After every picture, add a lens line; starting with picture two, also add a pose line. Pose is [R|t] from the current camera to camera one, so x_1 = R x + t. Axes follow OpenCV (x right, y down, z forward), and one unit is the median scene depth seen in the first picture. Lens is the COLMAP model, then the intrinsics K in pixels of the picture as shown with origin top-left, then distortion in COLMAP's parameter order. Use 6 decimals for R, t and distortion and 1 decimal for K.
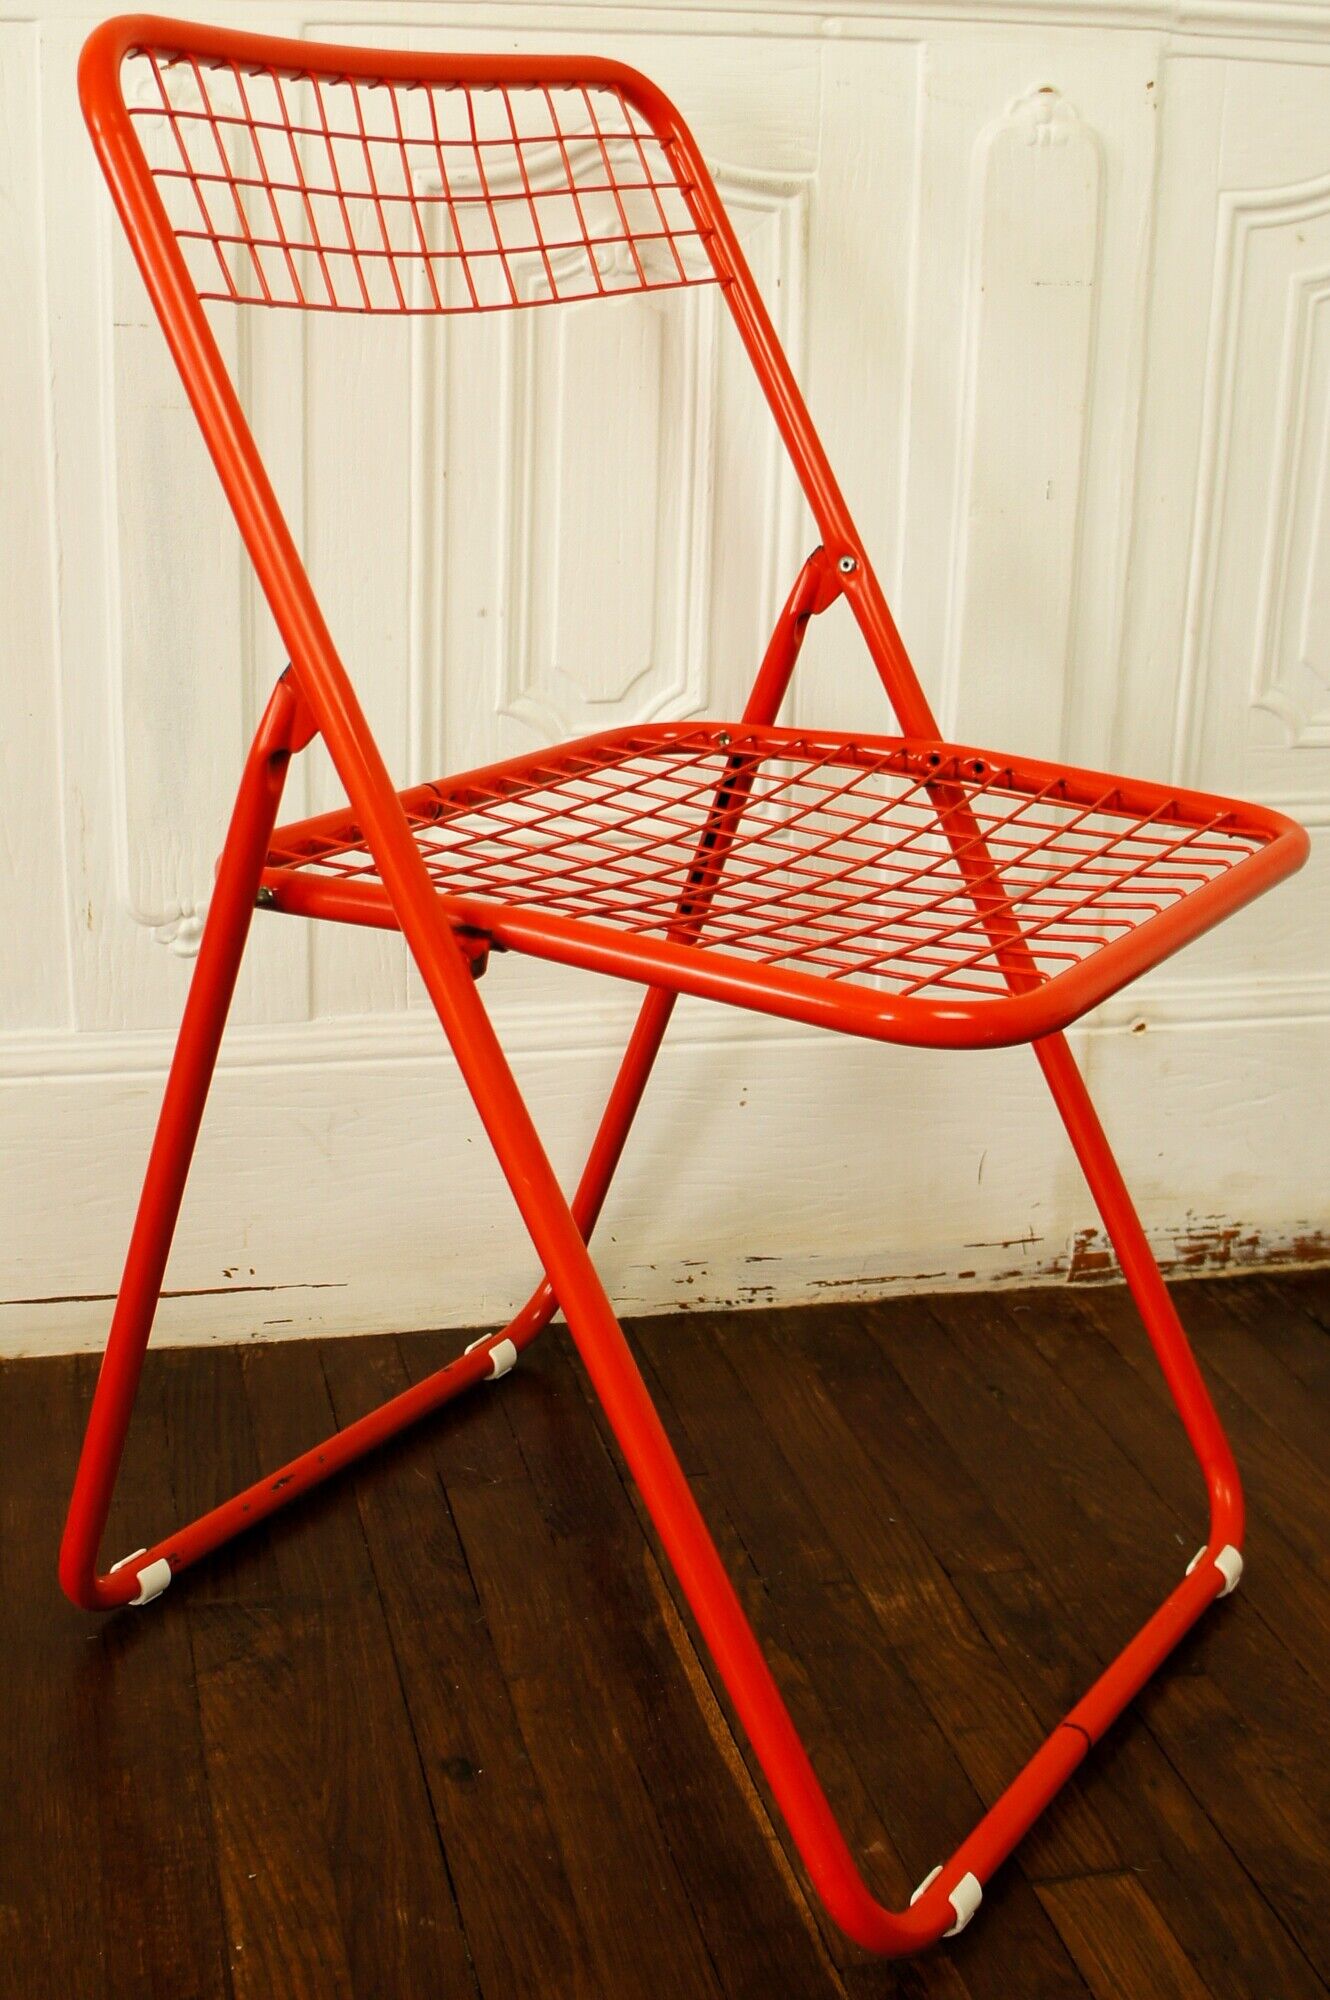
lens RADIAL K [[2521.9, 0, 645.0], [0, 2521.9, 1003.5], [0, 0, 1]] dist [-0.141007, 0.000000]
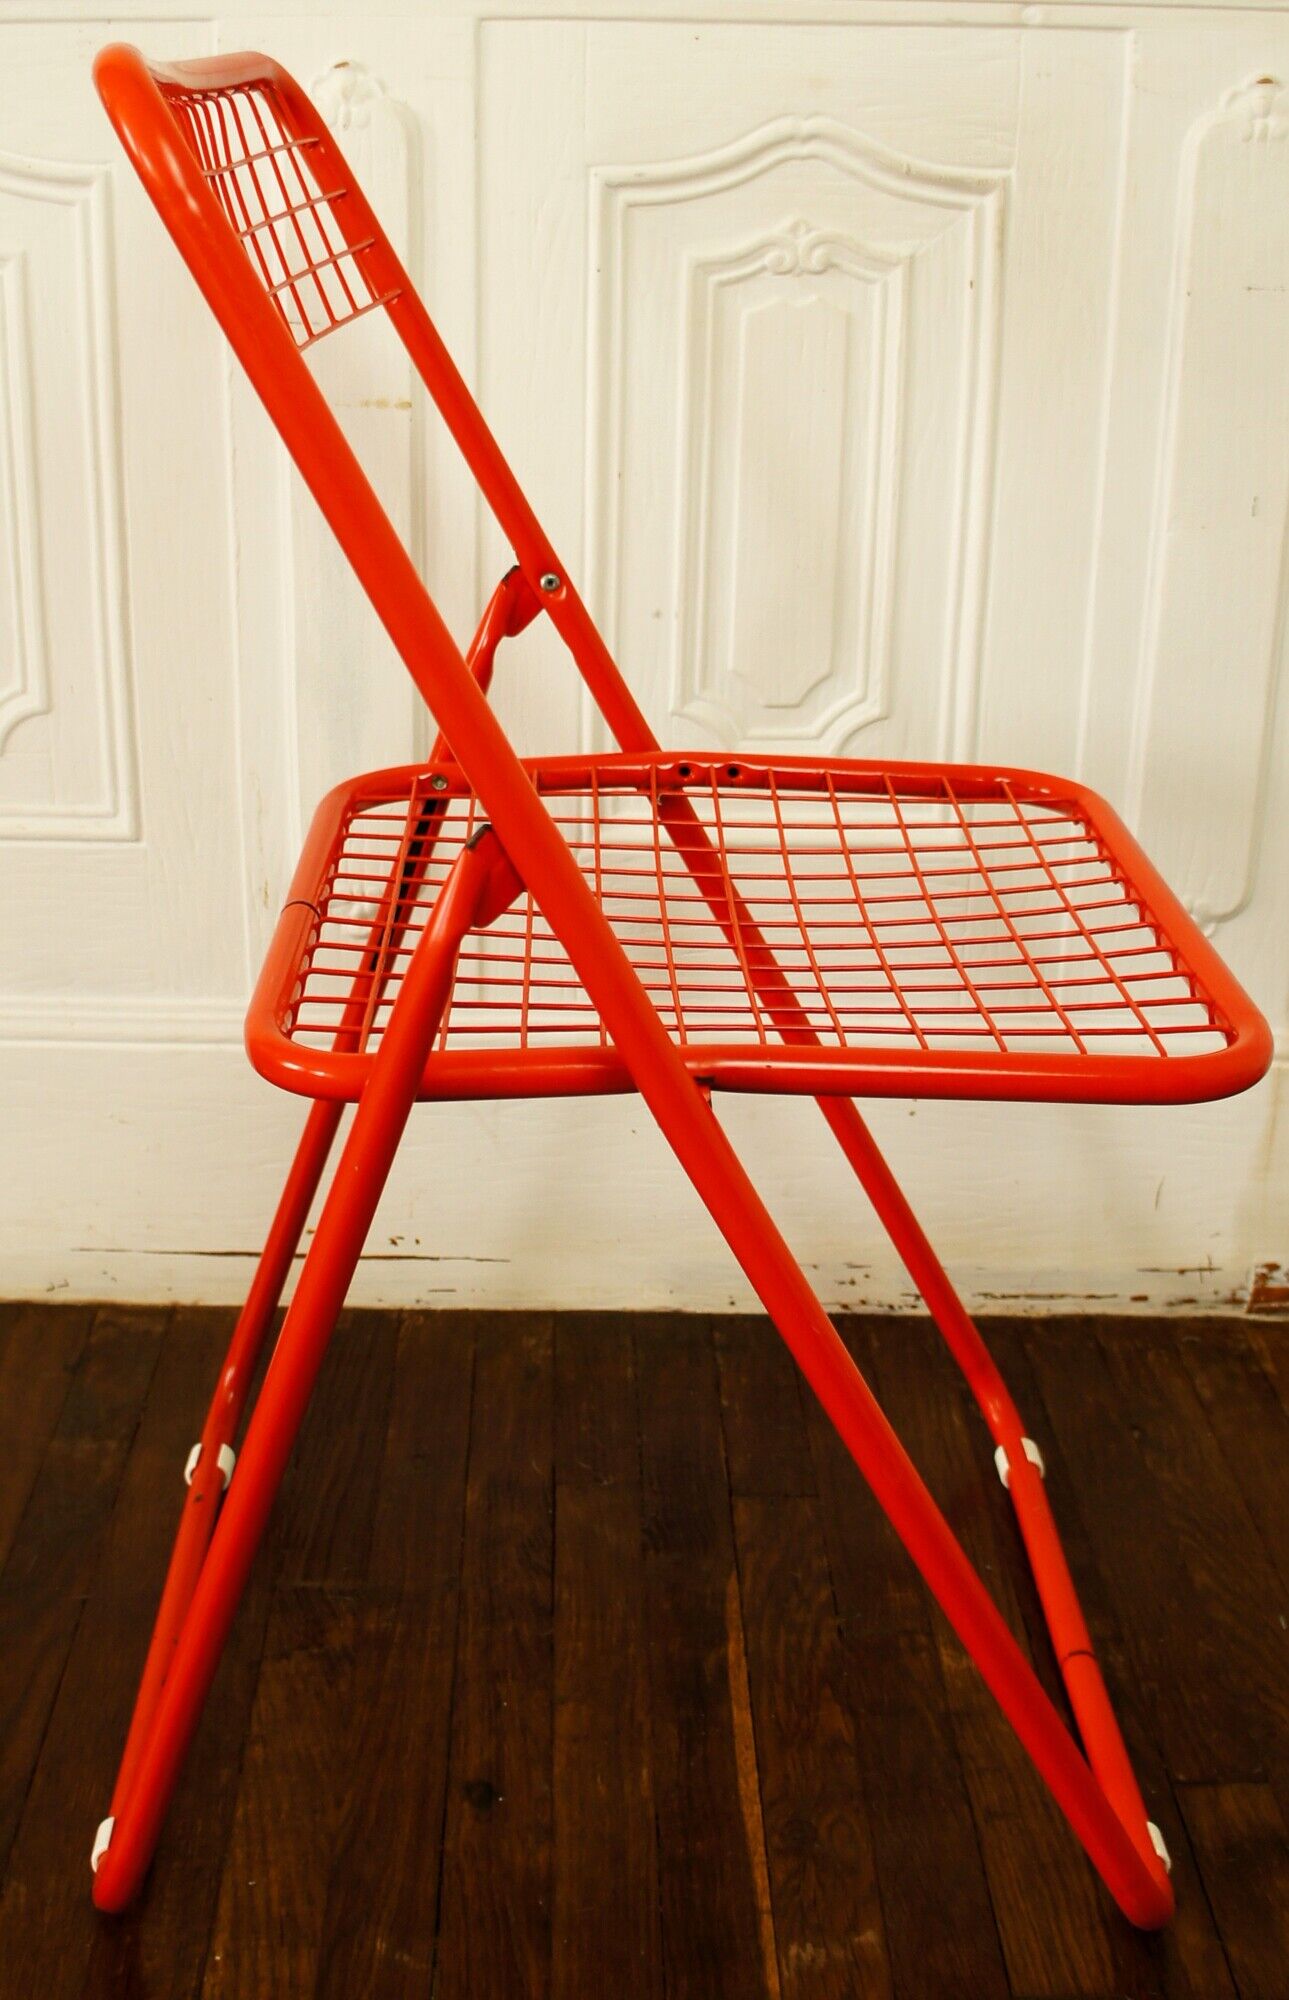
lens RADIAL K [[2376.3, 0, 586.3], [0, 2376.3, 1006.5], [0, 0, 1]] dist [-0.133360, 0.000000]
pose [[0.976429, 0.069426, -0.204371, 0.113819], [-0.056820, 0.996139, 0.066925, -0.064306], [0.208228, -0.053736, 0.976603, 0.074278]]
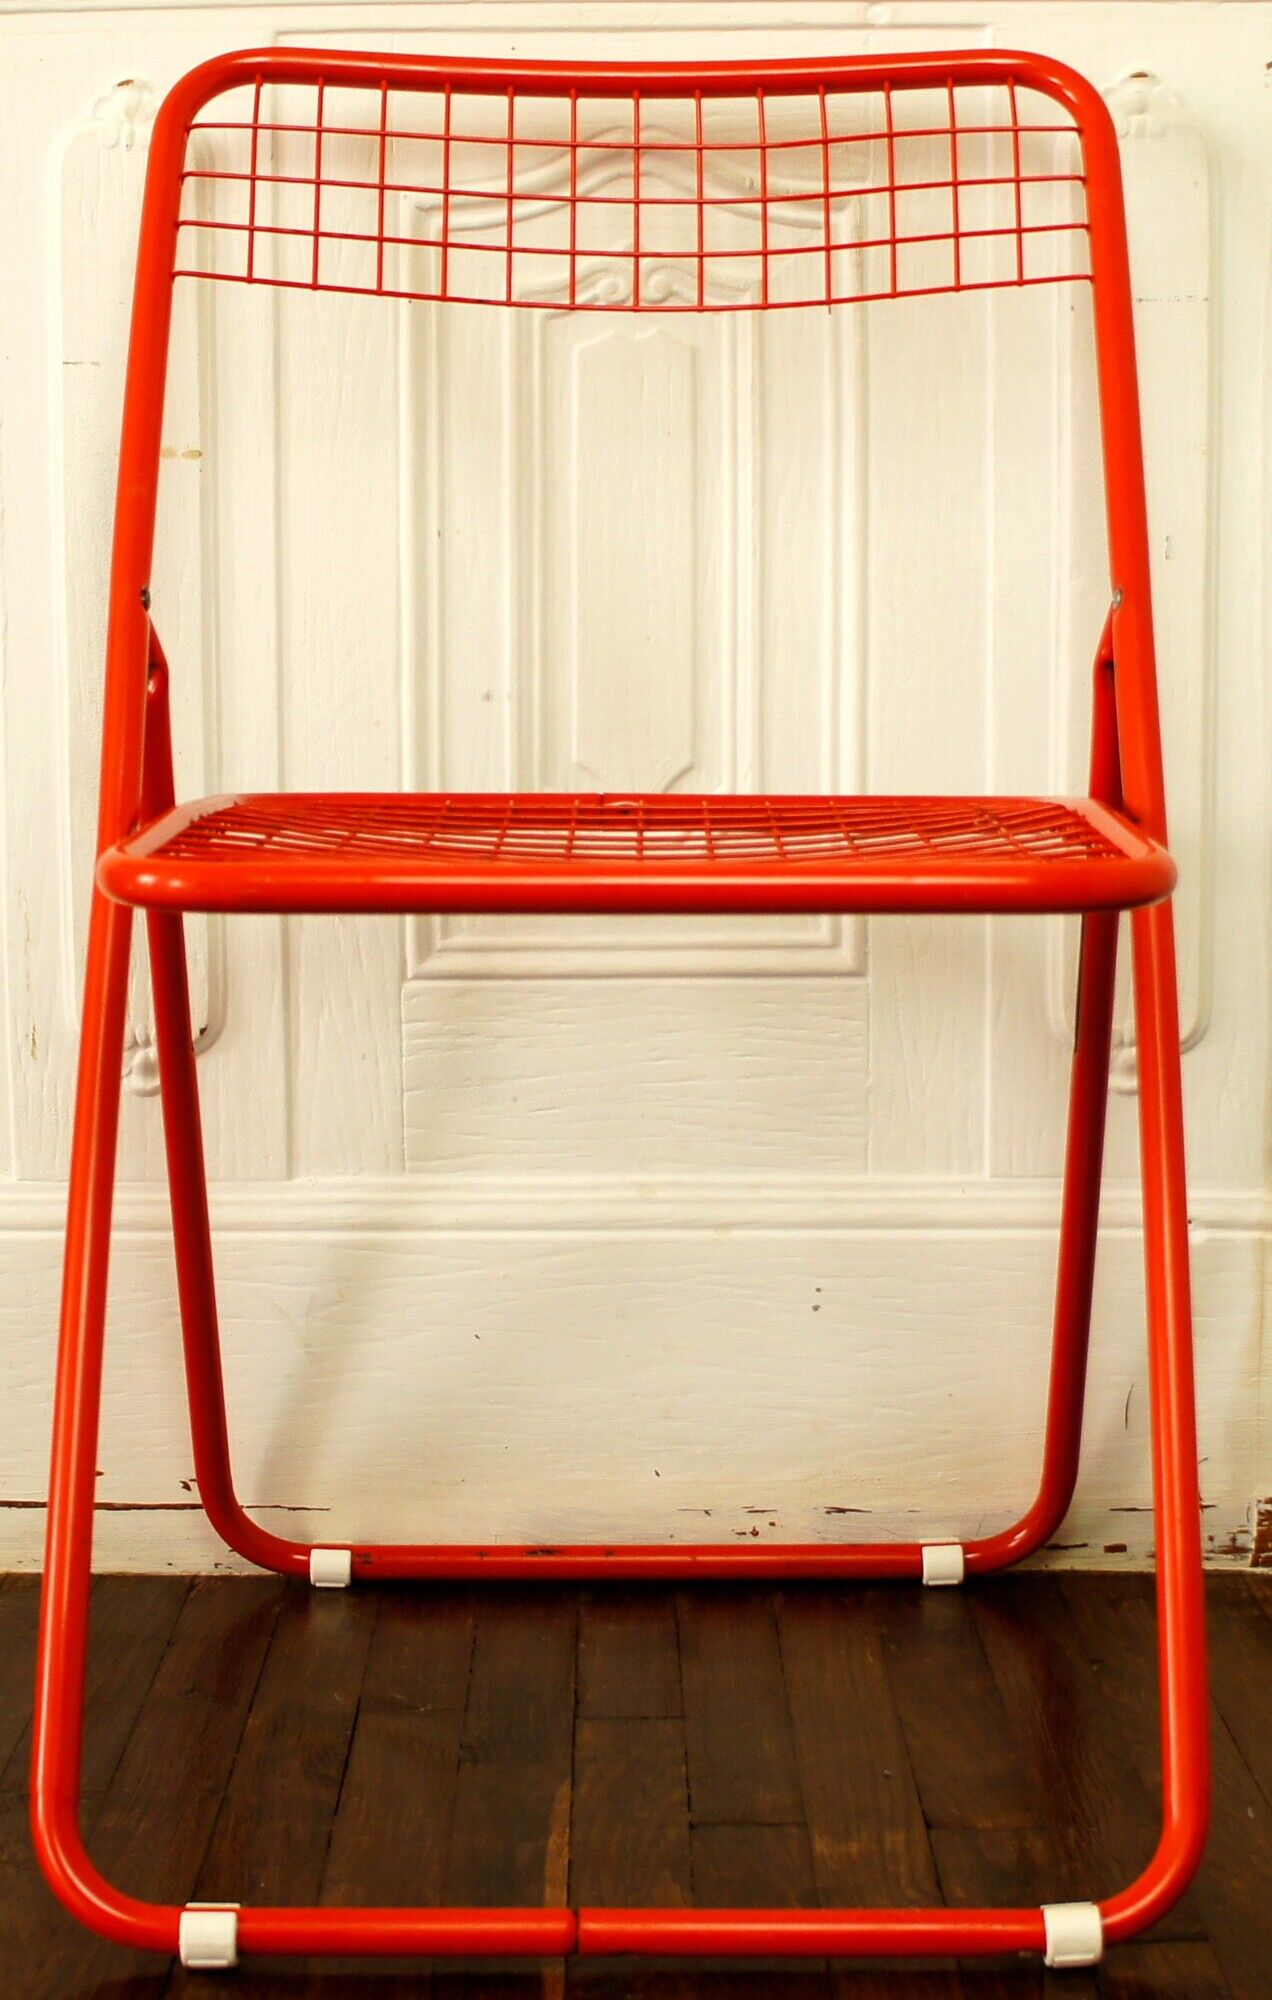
lens RADIAL K [[3193.4, 0, 648.0], [0, 3193.4, 993.4], [0, 0, 1]] dist [-0.167695, 0.000000]
pose [[0.977591, 0.003464, -0.210486, 0.226010], [-0.042509, 0.982516, -0.181262, 0.144082], [0.206178, 0.186147, 0.960646, -0.015833]]
